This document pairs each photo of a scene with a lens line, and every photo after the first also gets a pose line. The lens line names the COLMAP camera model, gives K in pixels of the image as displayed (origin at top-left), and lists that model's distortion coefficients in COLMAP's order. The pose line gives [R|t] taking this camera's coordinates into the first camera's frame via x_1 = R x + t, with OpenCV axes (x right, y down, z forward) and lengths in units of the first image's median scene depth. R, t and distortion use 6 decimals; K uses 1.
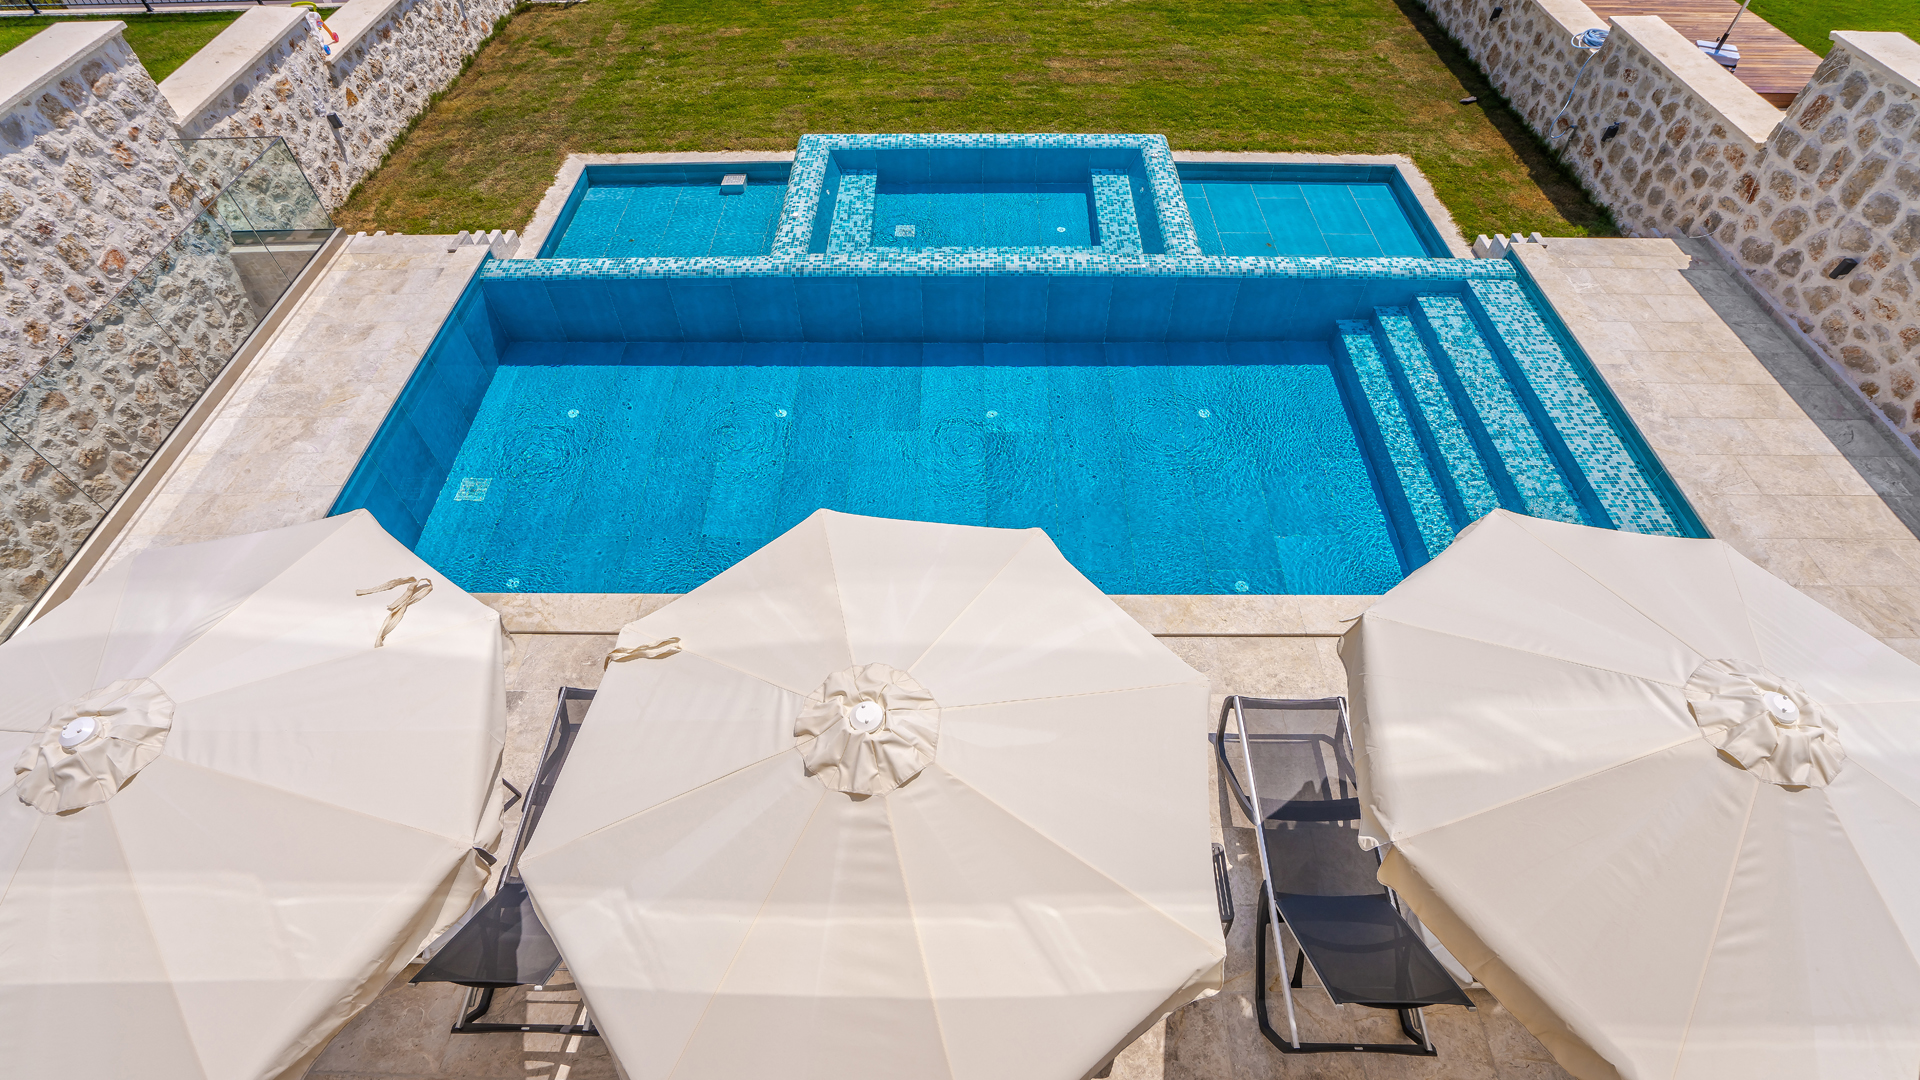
lens RADIAL K [[889.1, 0, 962.5], [0, 889.1, 550.2], [0, 0, 1]] dist [-0.046347, 0.015025]
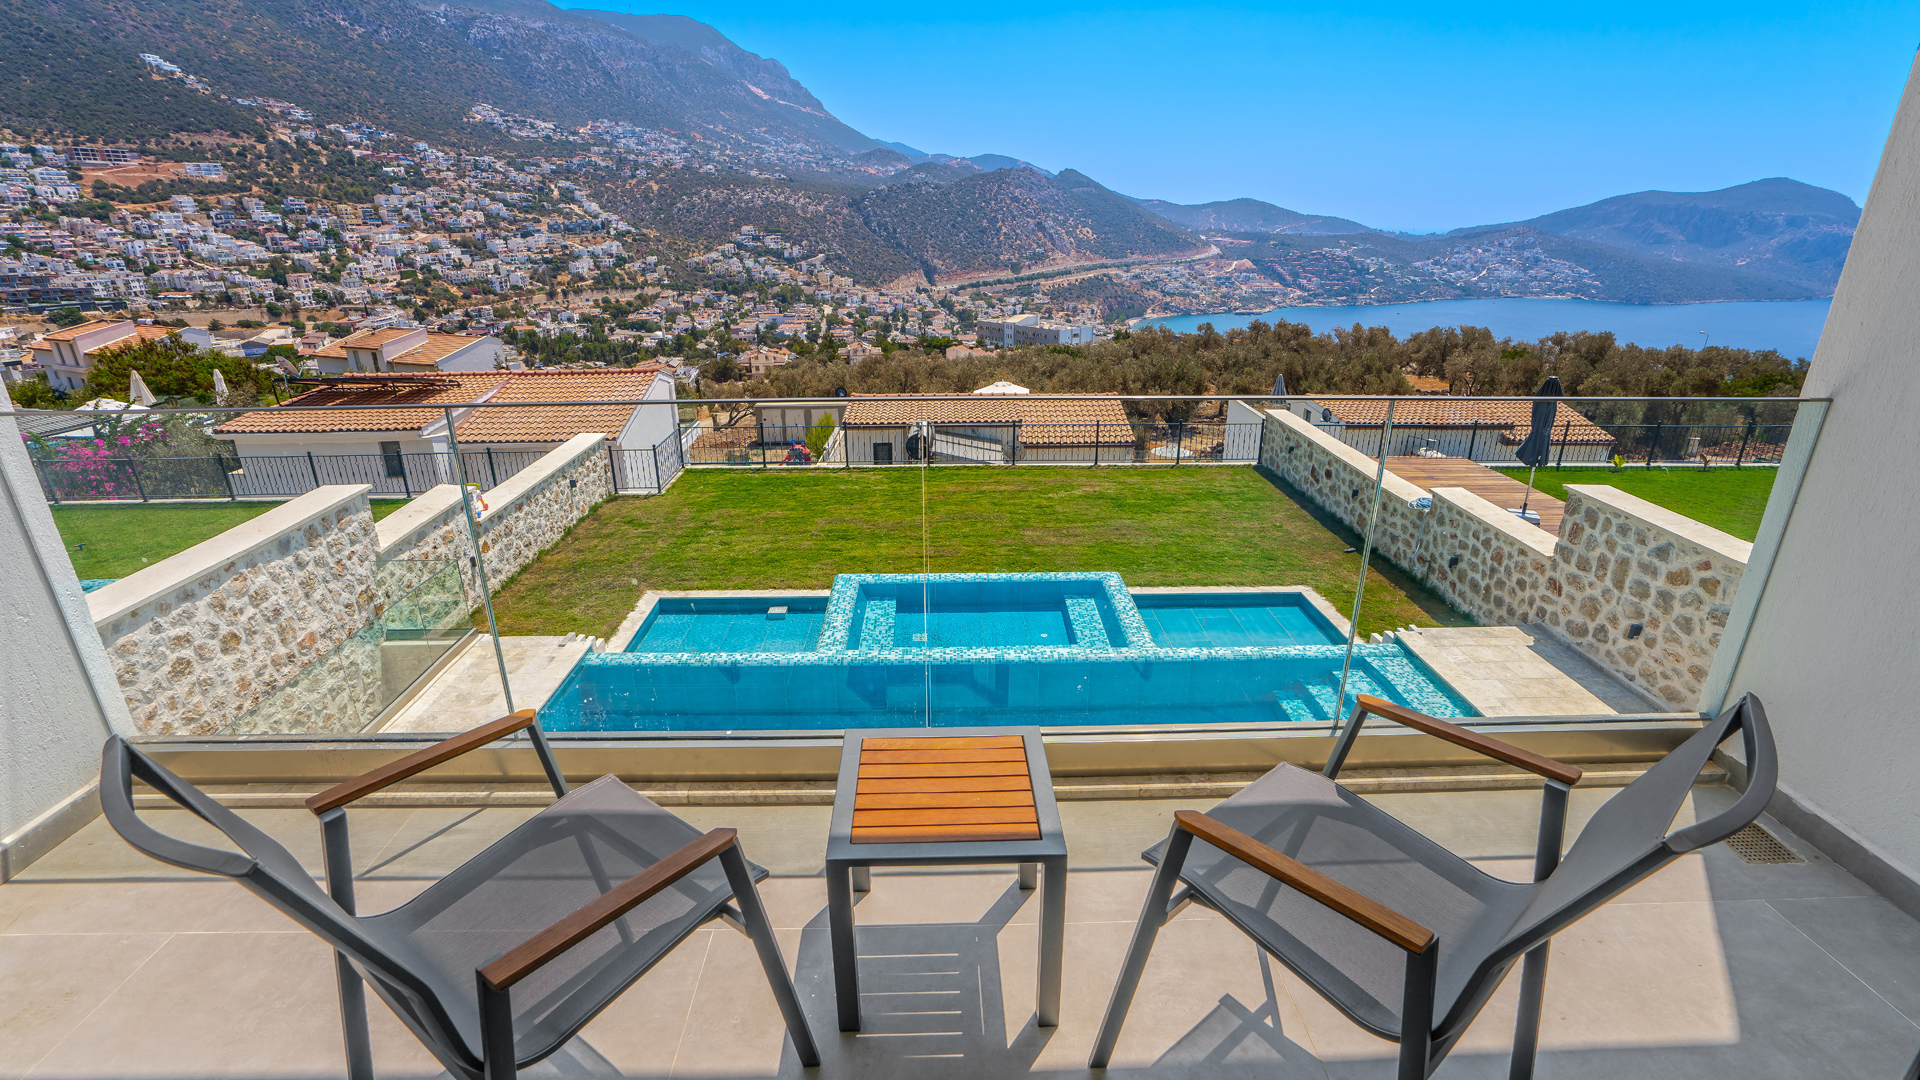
lens RADIAL K [[889.1, 0, 957.7], [0, 889.1, 530.1], [0, 0, 1]] dist [-0.046347, 0.015025]
pose [[0.999633, -0.005052, 0.026609, -0.046574], [0.018185, 0.853279, -0.521137, 0.171314], [-0.020073, 0.521430, 0.853058, -0.163483]]
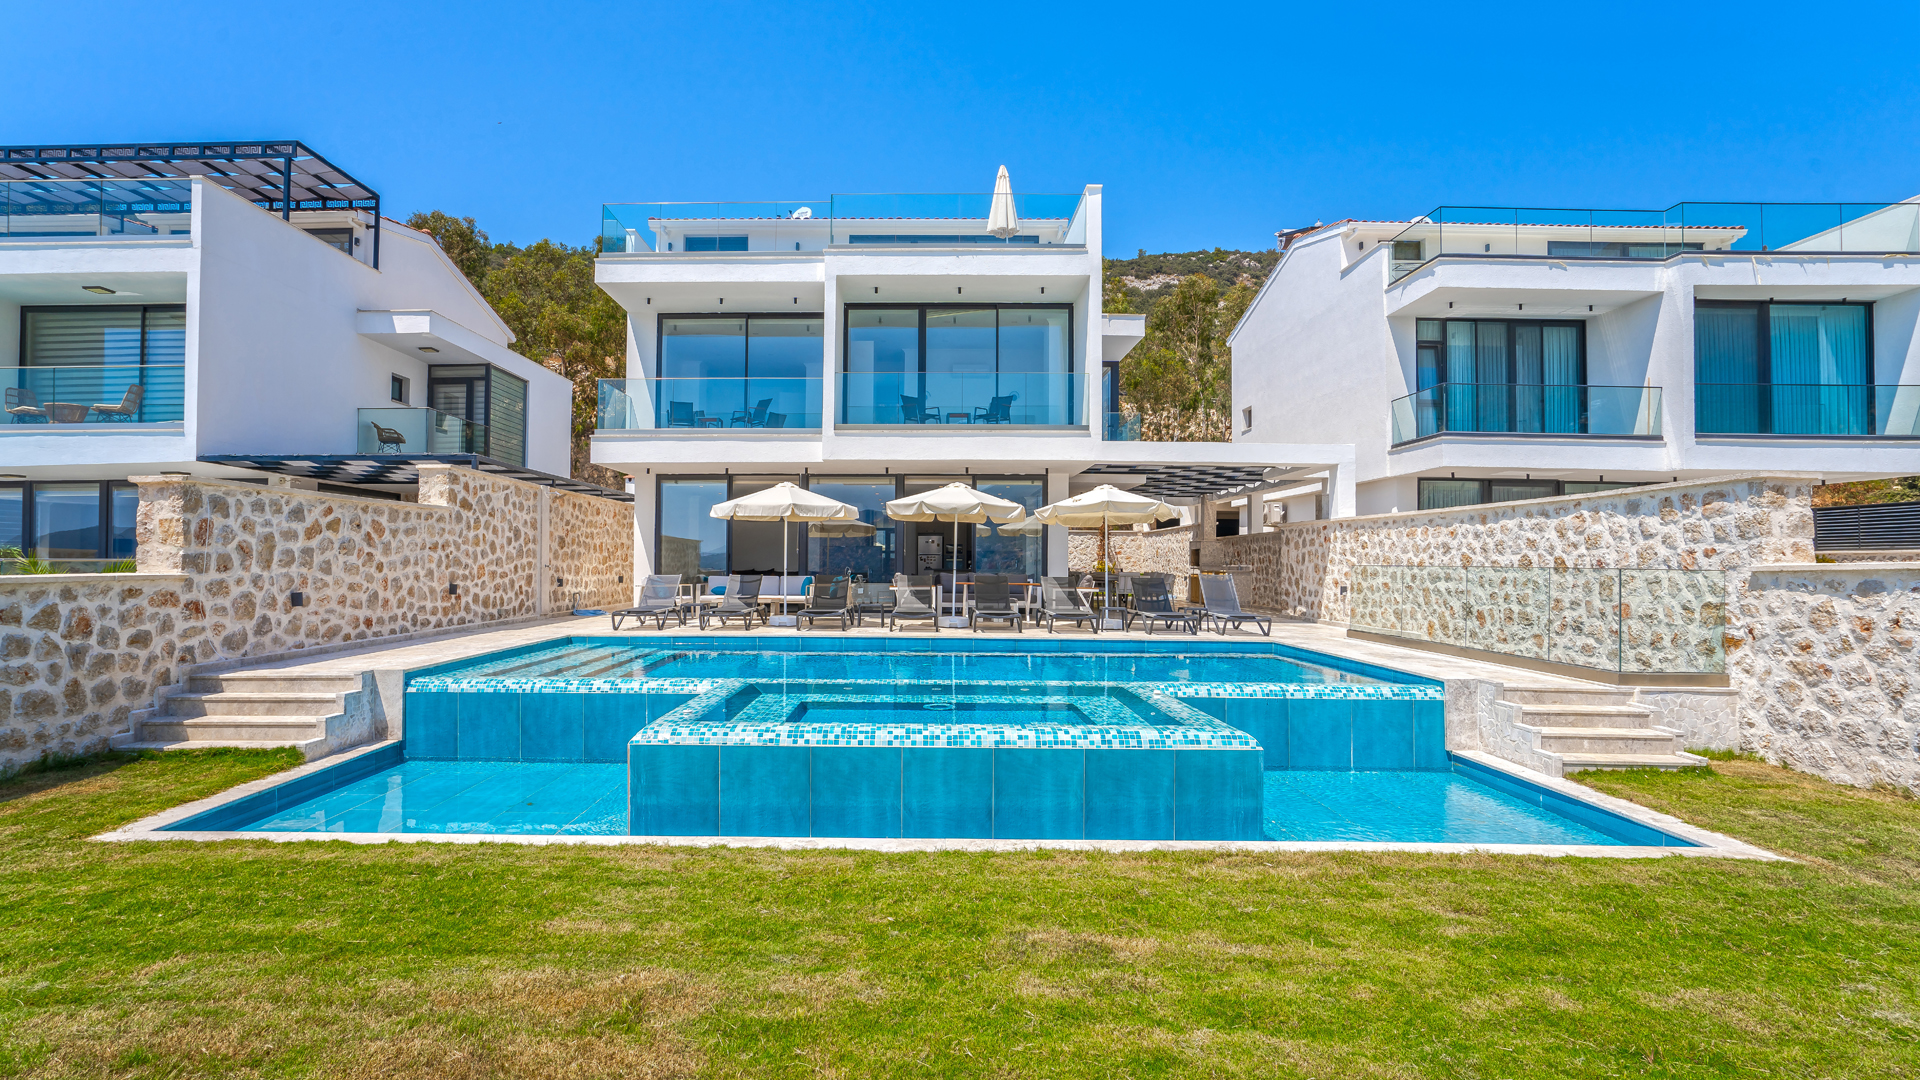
lens RADIAL K [[889.1, 0, 889.6], [0, 889.1, 557.6], [0, 0, 1]] dist [-0.046347, 0.015025]
pose [[-0.999931, -0.002199, 0.011558, 0.066240], [0.007533, 0.634978, 0.772494, -1.098999], [-0.009037, 0.772527, -0.634917, 1.404107]]
